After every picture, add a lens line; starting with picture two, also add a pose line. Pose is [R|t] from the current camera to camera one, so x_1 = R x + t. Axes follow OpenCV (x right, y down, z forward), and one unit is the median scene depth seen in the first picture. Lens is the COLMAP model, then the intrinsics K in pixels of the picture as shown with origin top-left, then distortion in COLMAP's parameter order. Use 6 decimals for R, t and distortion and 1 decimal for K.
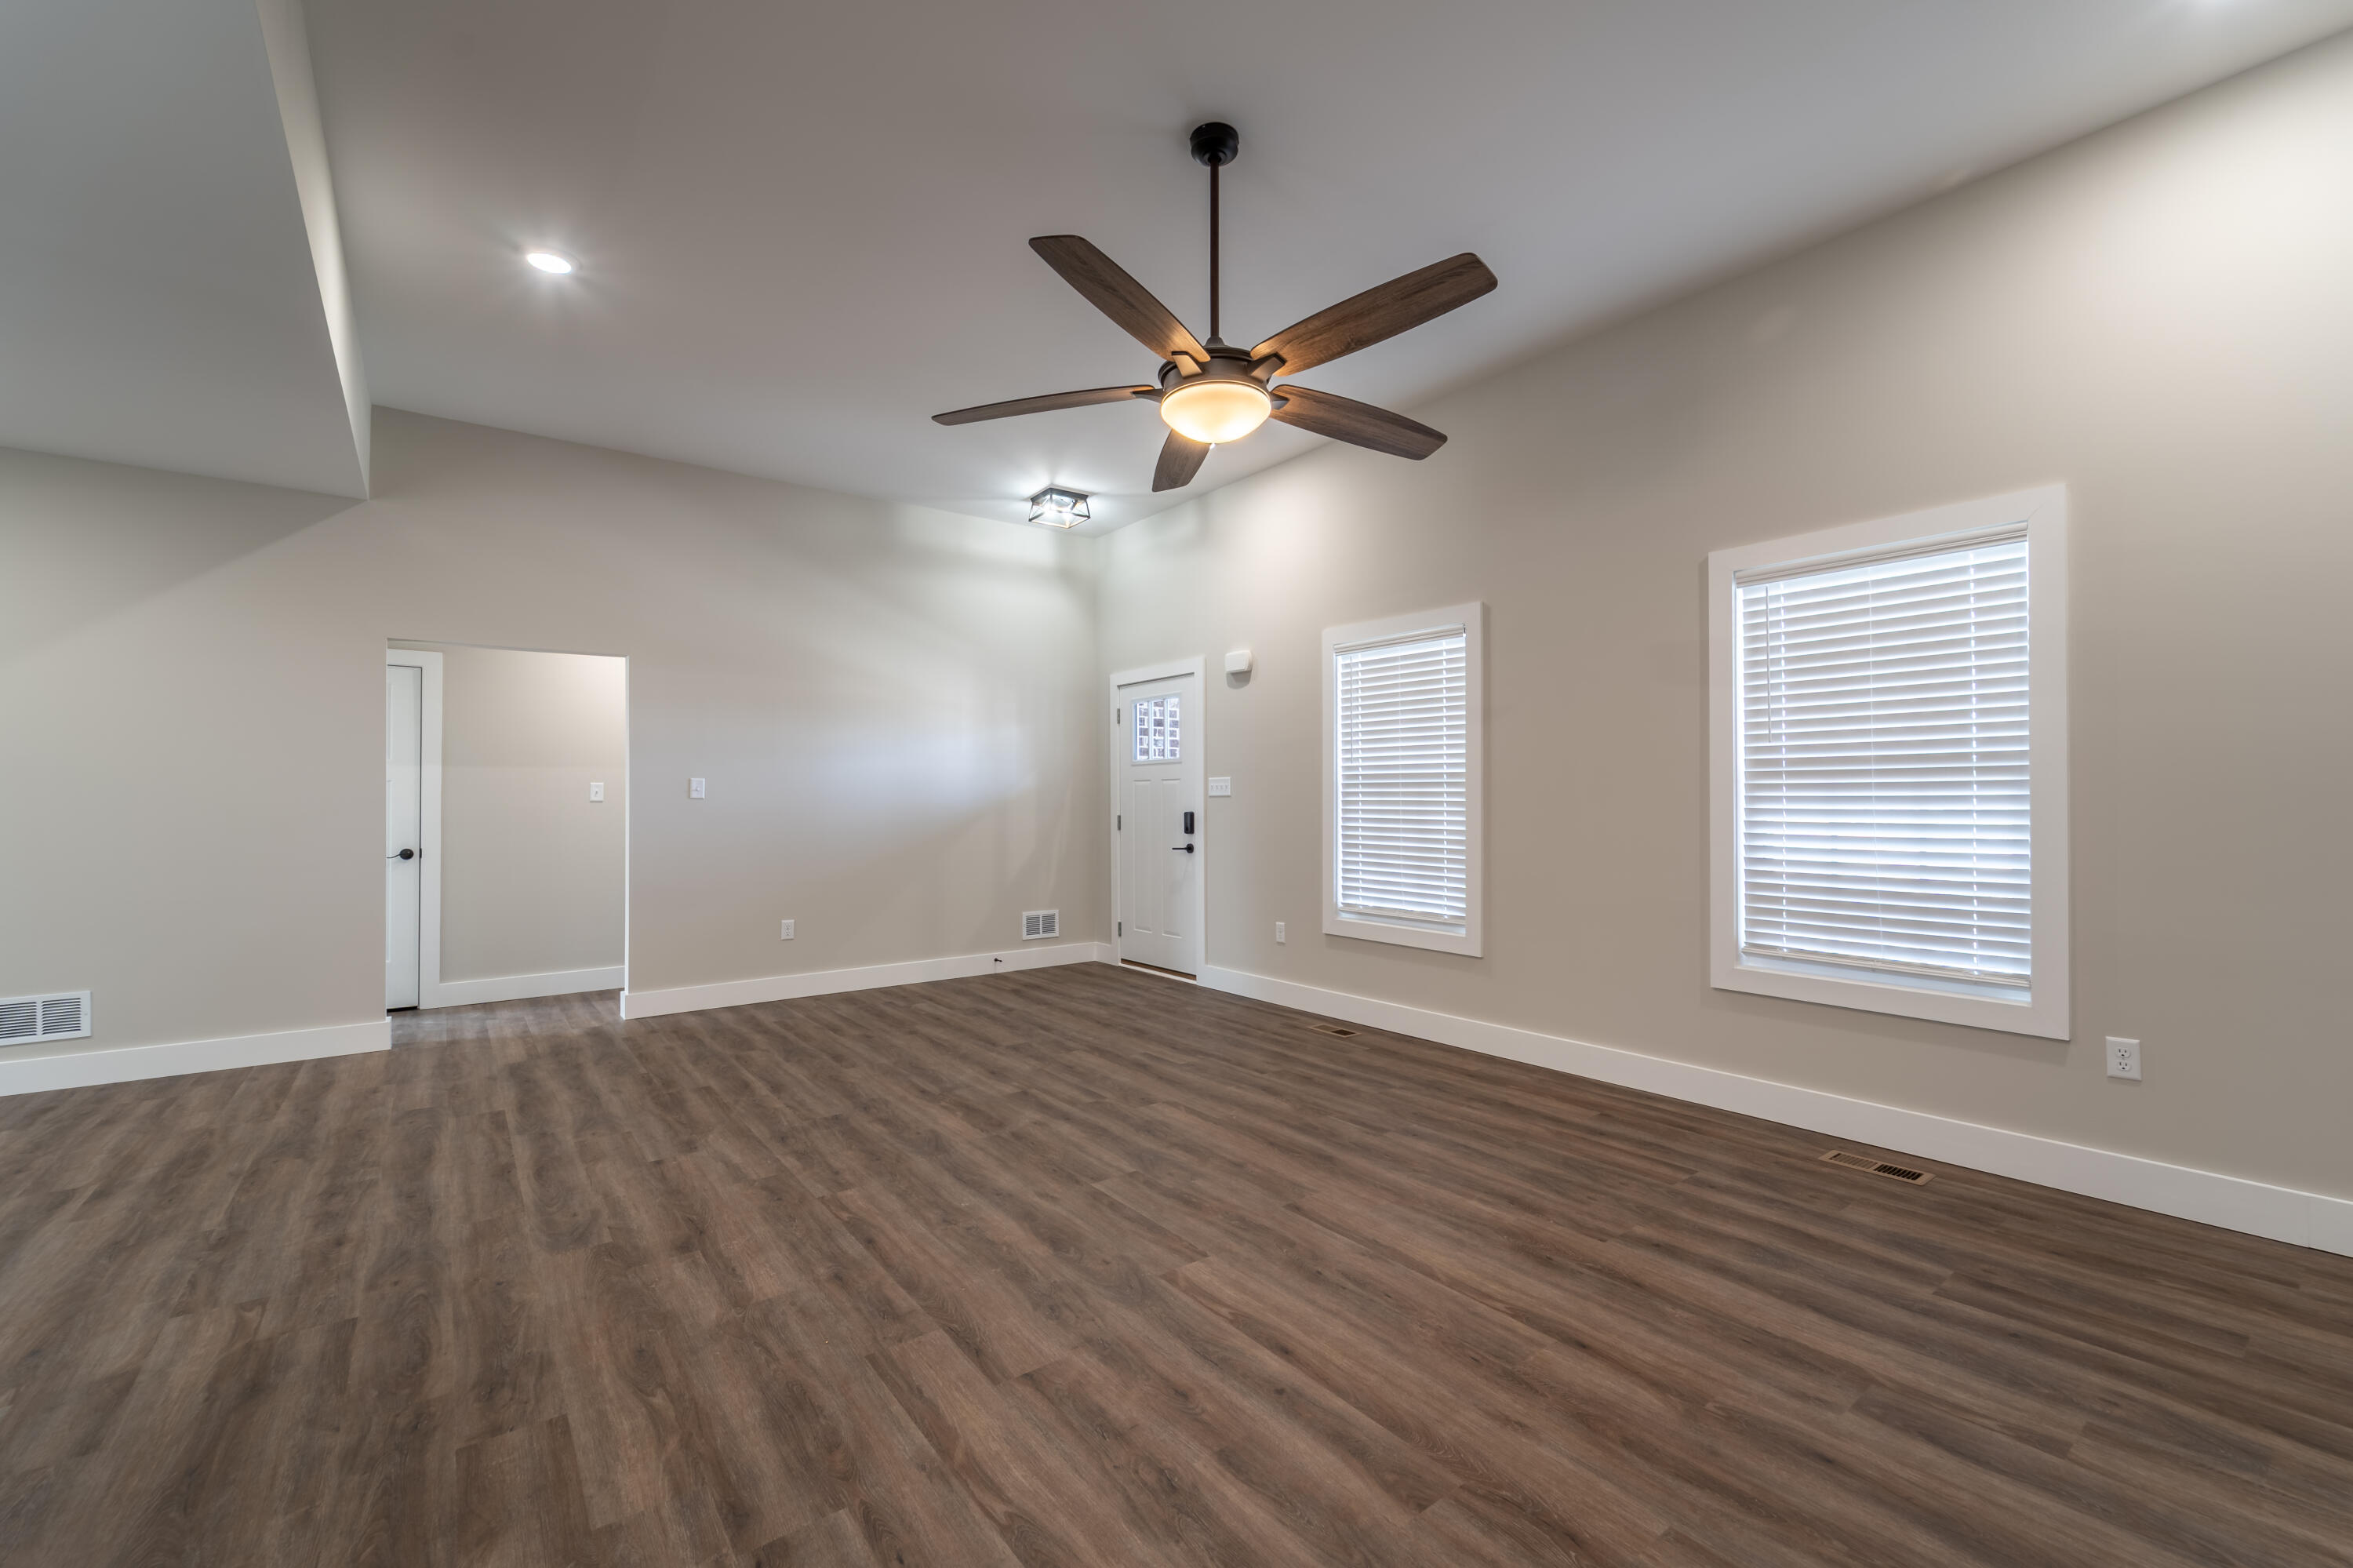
lens RADIAL K [[964.3, 0, 1182.2], [0, 964.3, 779.5], [0, 0, 1]] dist [0.008786, -0.004756]
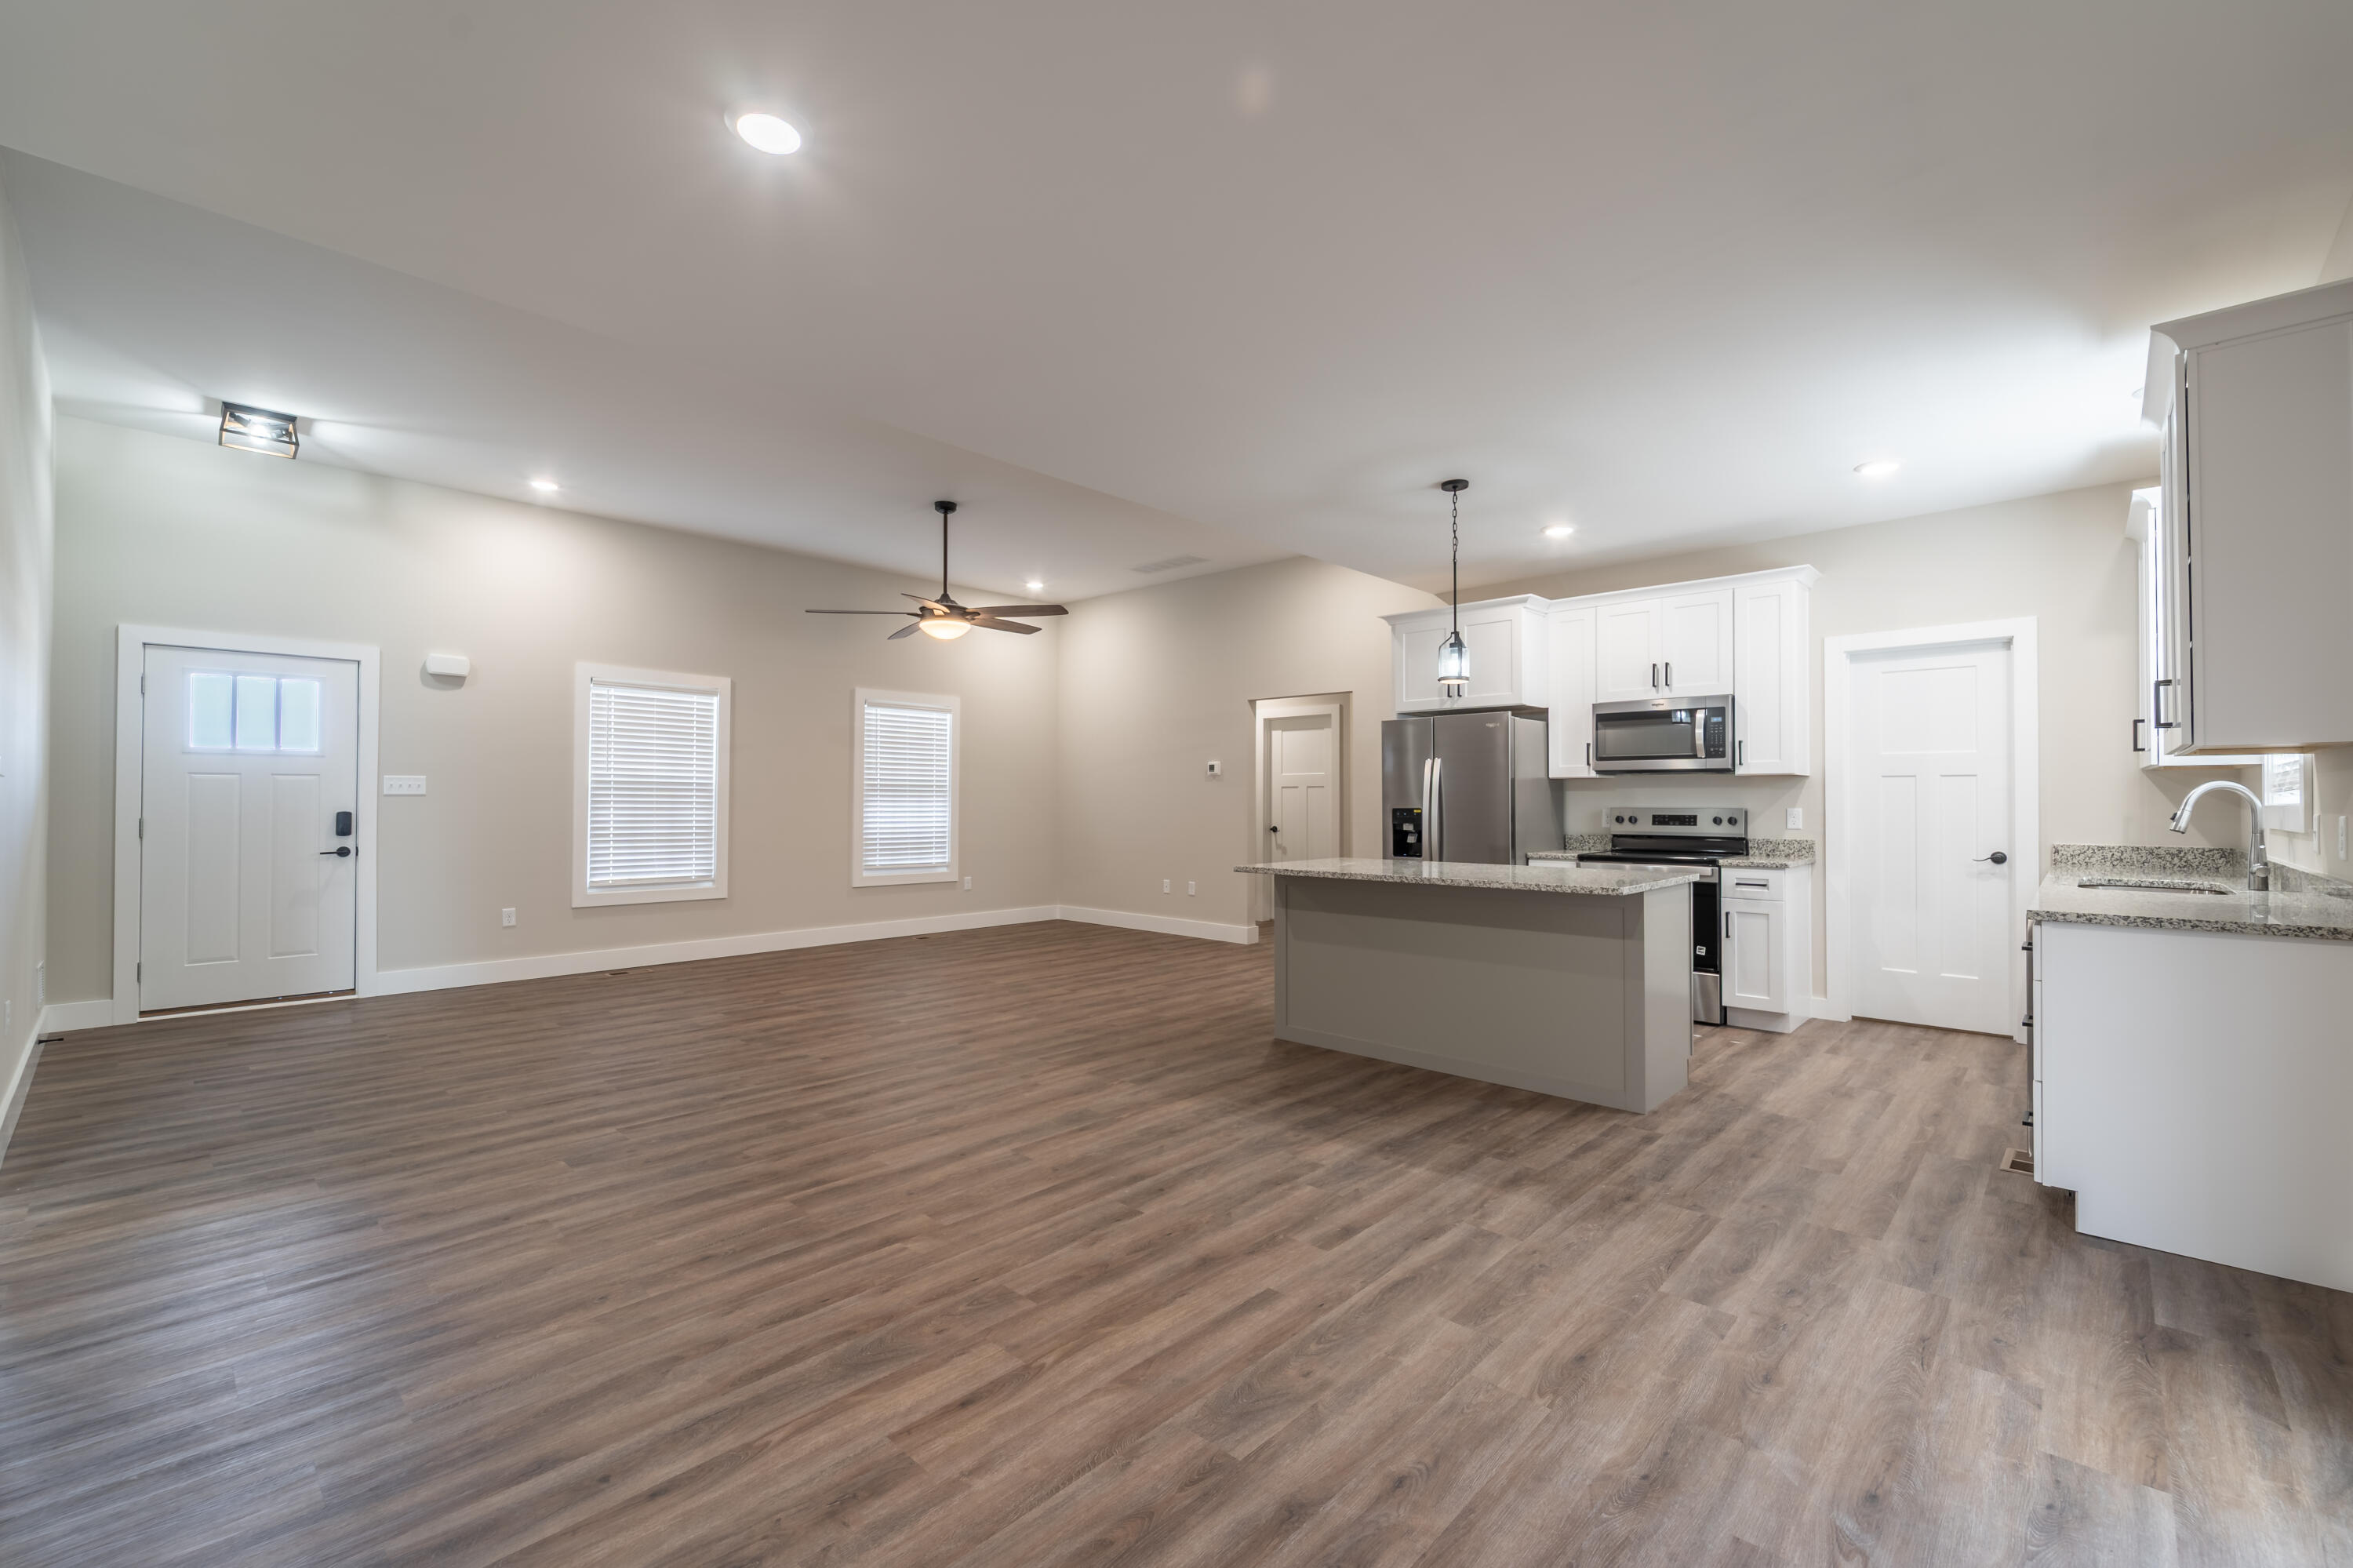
lens RADIAL K [[964.3, 0, 1184.4], [0, 964.3, 792.0], [0, 0, 1]] dist [0.008786, -0.004756]
pose [[-0.174426, 0.013861, 0.984573, -1.784072], [-0.023622, 0.999554, -0.018256, 0.023791], [-0.984387, -0.026442, -0.174021, 0.663959]]
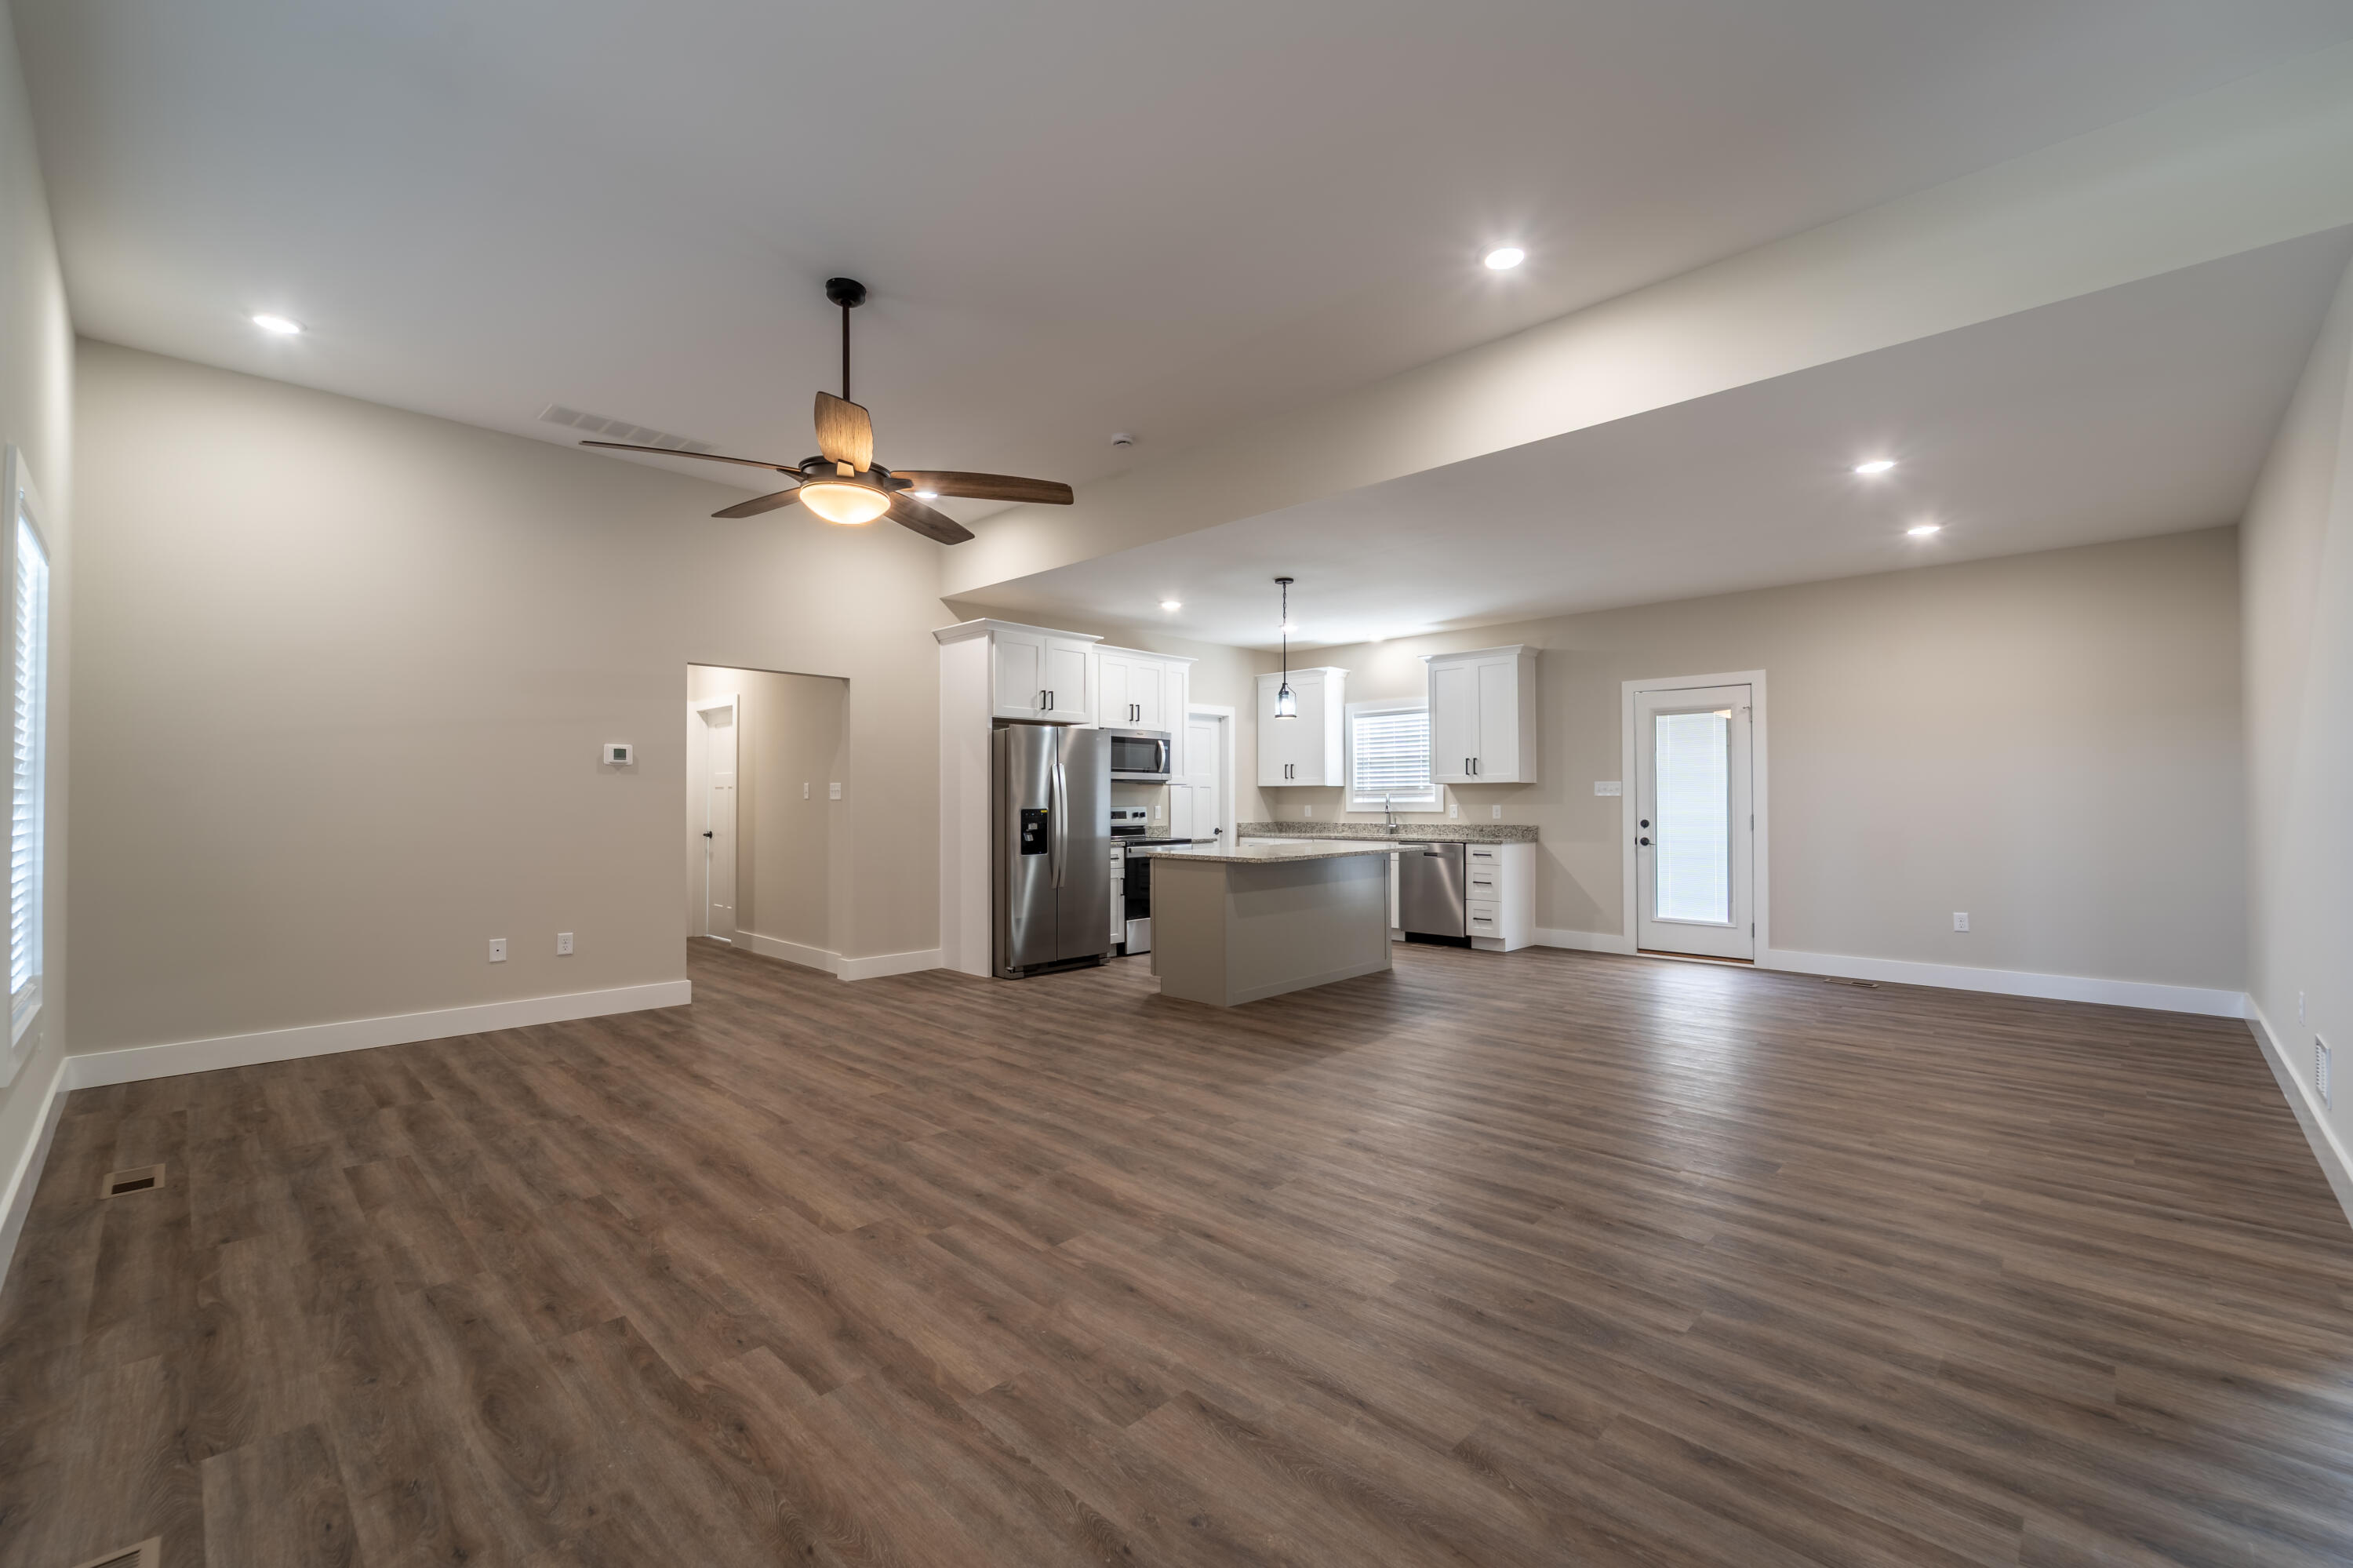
lens RADIAL K [[964.3, 0, 1184.8], [0, 964.3, 796.2], [0, 0, 1]] dist [0.008786, -0.004756]
pose [[-0.988596, 0.007665, -0.150396, -0.170268], [0.011896, 0.999558, -0.027250, 0.040430], [0.150120, -0.028728, -0.988250, 1.838004]]
